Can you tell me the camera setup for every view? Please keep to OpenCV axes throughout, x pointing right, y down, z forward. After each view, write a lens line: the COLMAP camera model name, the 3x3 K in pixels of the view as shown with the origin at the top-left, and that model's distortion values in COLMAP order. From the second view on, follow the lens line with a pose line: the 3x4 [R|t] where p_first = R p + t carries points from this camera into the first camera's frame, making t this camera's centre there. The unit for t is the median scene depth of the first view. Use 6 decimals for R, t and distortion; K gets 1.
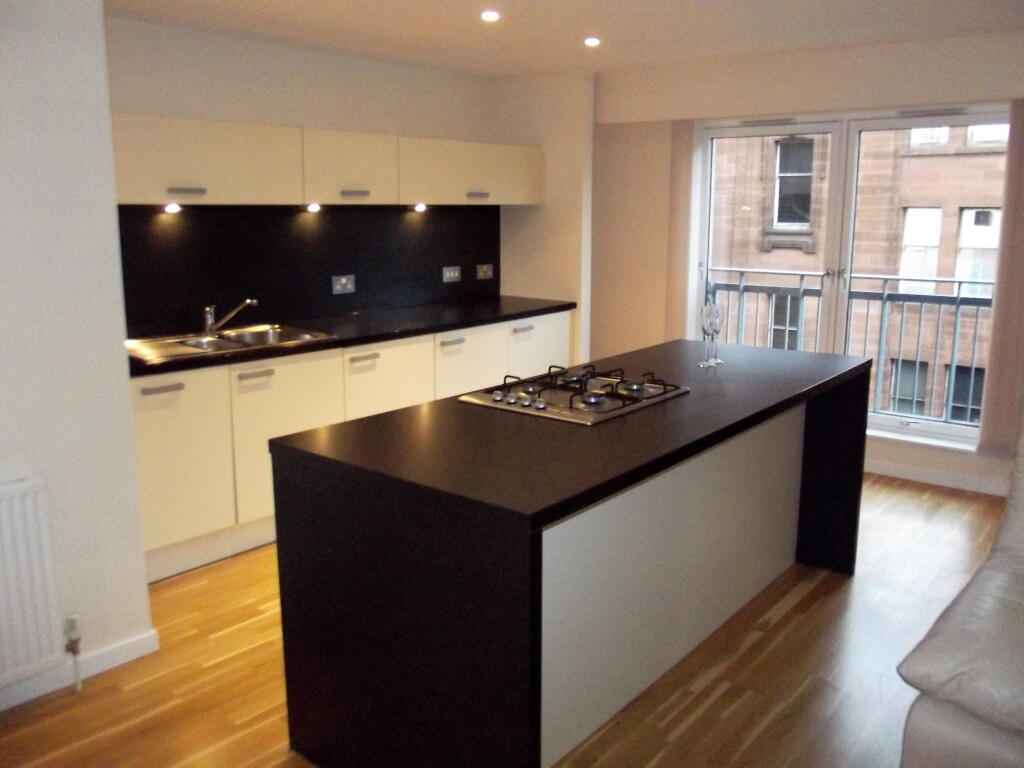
lens RADIAL K [[840.5, 0, 527.2], [0, 840.5, 384.8], [0, 0, 1]] dist [0.000620, 0.006636]
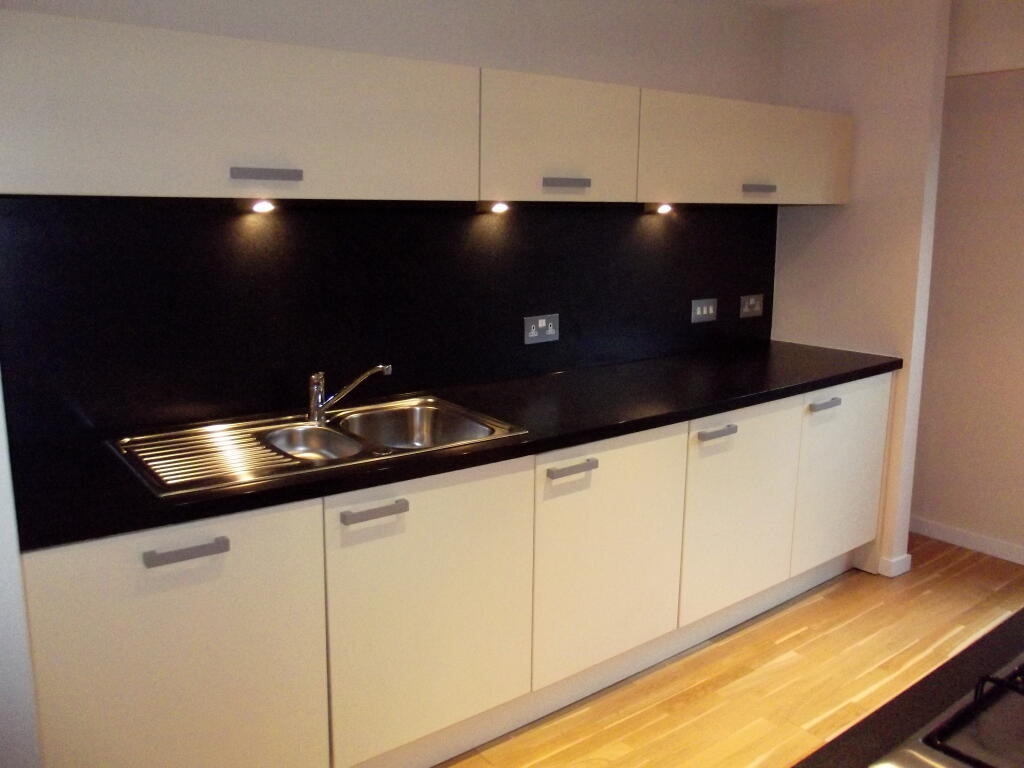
lens RADIAL K [[843.6, 0, 510.0], [0, 843.6, 339.9], [0, 0, 1]] dist [-0.003903, 0.003663]
pose [[0.969921, 0.041982, -0.239772, -0.091020], [-0.055272, 0.997270, -0.048970, -0.079640], [0.237061, 0.060750, 0.969593, 0.389478]]
